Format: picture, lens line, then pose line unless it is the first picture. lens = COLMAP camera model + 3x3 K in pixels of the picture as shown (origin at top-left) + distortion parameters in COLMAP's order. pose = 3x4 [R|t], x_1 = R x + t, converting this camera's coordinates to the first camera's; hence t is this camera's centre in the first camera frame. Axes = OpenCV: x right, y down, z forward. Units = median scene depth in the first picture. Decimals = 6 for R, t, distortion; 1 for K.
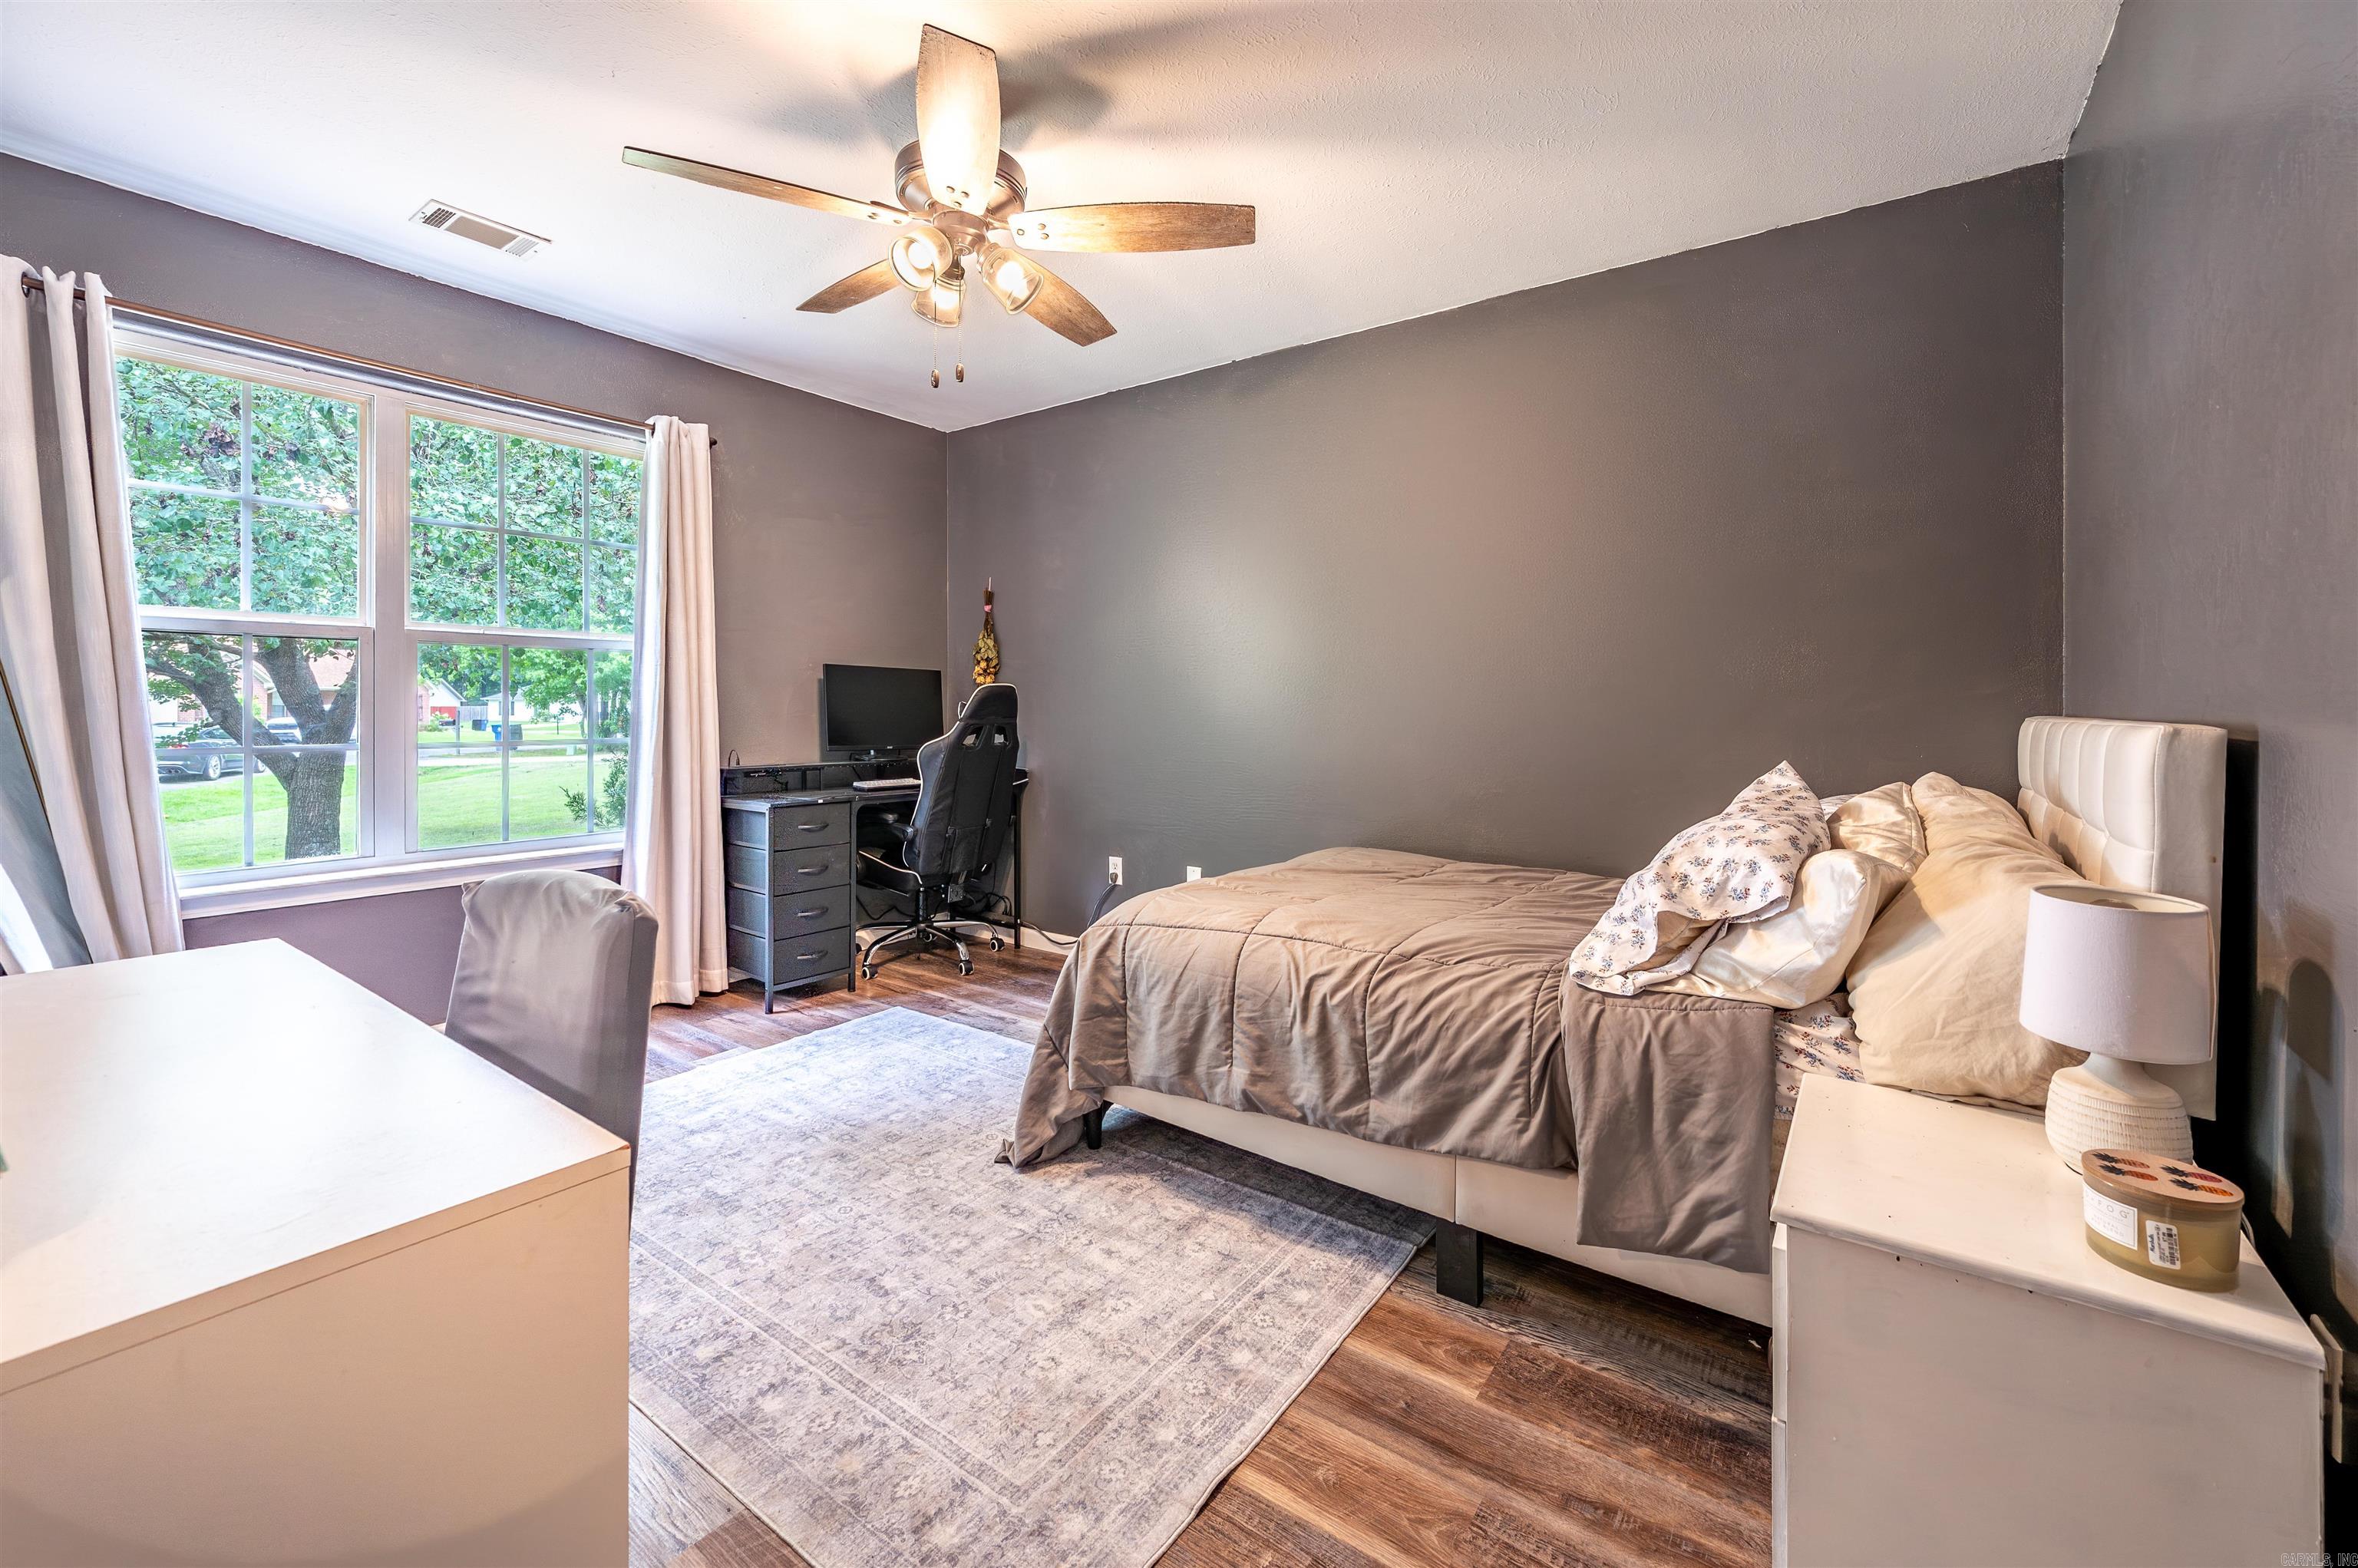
lens RADIAL K [[965.0, 0, 1161.8], [0, 965.0, 717.8], [0, 0, 1]] dist [-0.001953, -0.000732]
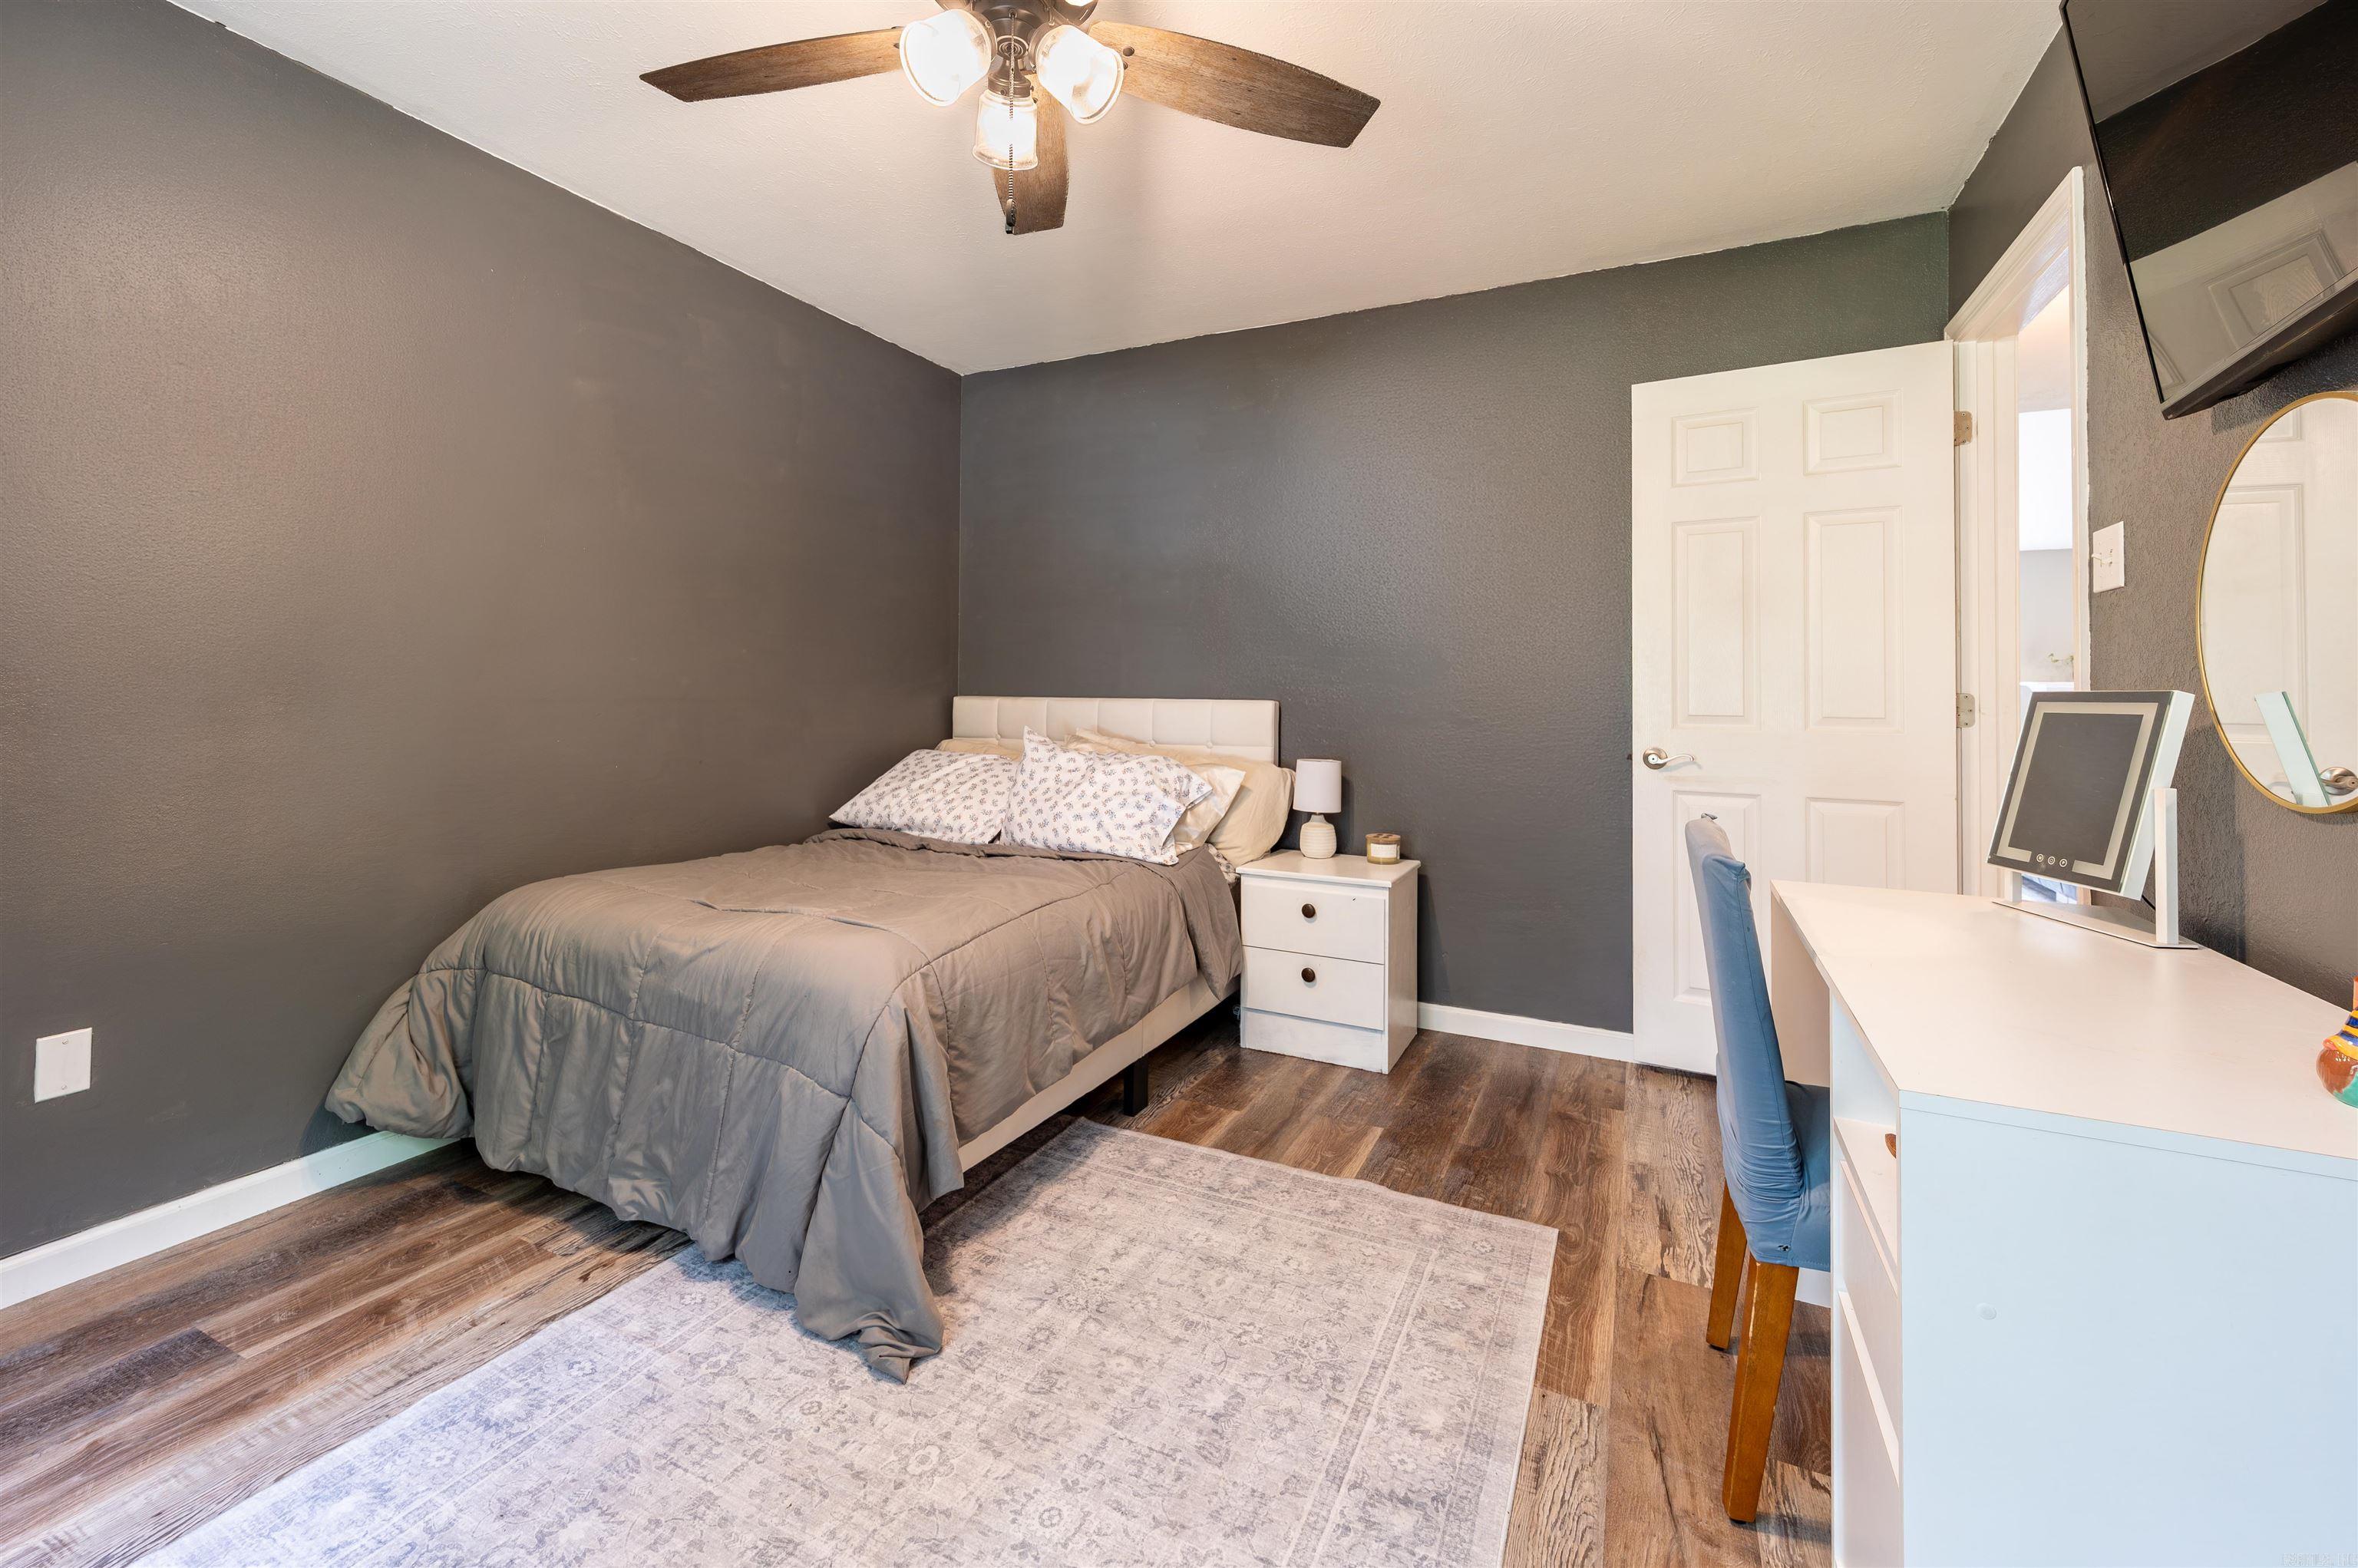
lens RADIAL K [[965.0, 0, 1182.2], [0, 965.0, 683.8], [0, 0, 1]] dist [-0.001953, -0.000732]
pose [[-0.183655, 0.003221, 0.982986, -1.220917], [0.003055, 0.999992, -0.002706, -0.024532], [-0.982986, 0.002506, -0.183663, 1.324088]]
